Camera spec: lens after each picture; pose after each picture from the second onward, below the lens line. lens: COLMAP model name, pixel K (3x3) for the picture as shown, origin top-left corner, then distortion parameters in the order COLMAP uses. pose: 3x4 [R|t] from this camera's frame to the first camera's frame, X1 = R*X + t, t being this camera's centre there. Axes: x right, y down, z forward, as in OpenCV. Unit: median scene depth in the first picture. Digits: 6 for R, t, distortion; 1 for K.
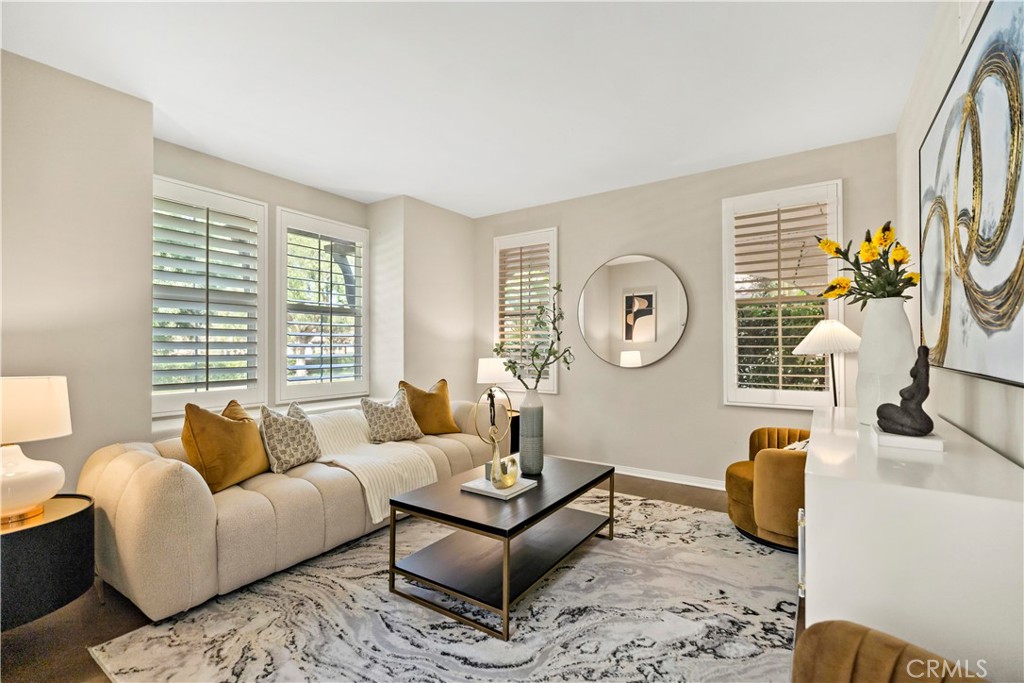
lens RADIAL K [[457.1, 0, 512.0], [0, 457.1, 341.5], [0, 0, 1]] dist [0.001326, -0.000164]
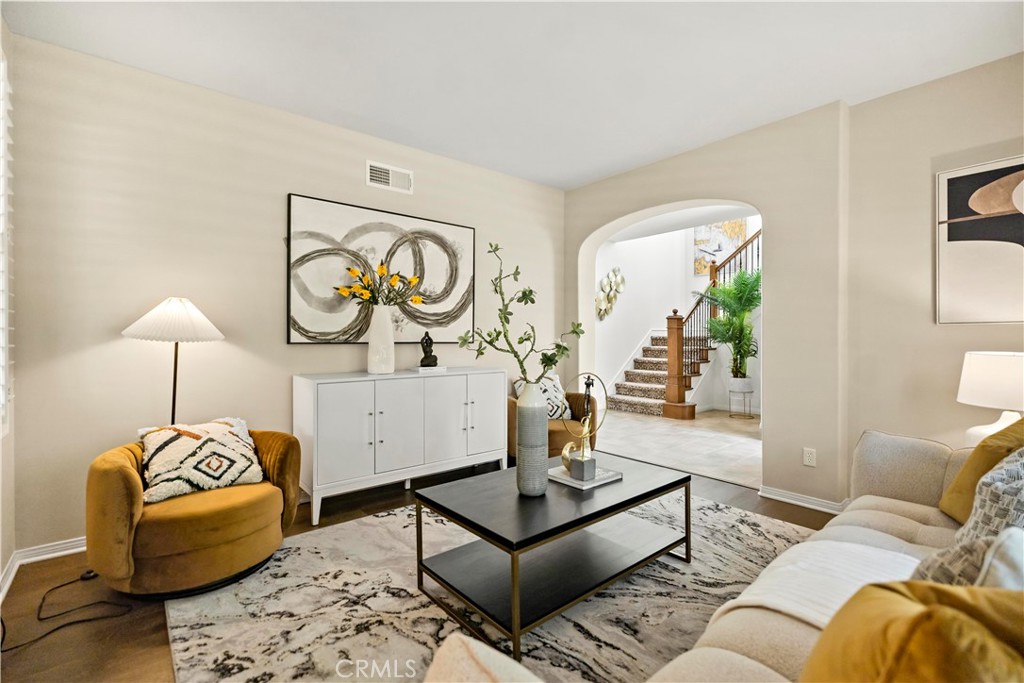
lens RADIAL K [[457.1, 0, 512.0], [0, 457.1, 341.5], [0, 0, 1]] dist [0.001326, -0.000164]
pose [[-0.961845, -0.000606, 0.273595, -0.178871], [-0.000857, 0.999999, -0.000796, 0.047348], [-0.273594, -0.001000, -0.961845, 2.343713]]
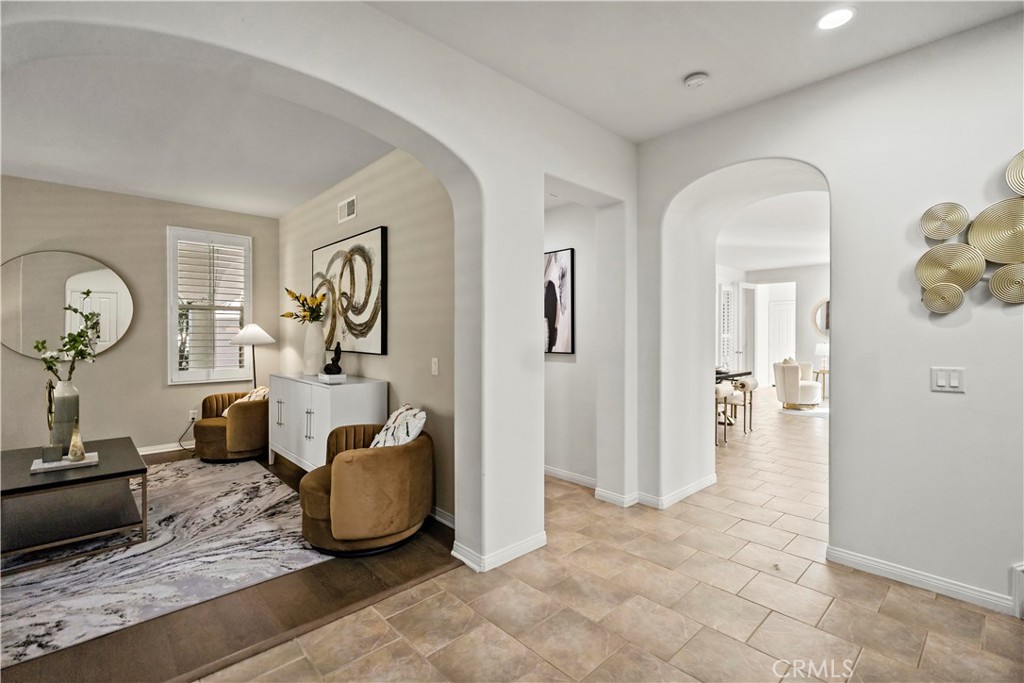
lens RADIAL K [[457.1, 0, 512.0], [0, 457.1, 341.5], [0, 0, 1]] dist [0.001326, -0.000164]
pose [[0.221067, -0.012064, 0.975184, -1.103662], [-0.013482, 0.999790, 0.015424, -0.034664], [-0.975166, -0.016557, 0.220858, -0.447488]]
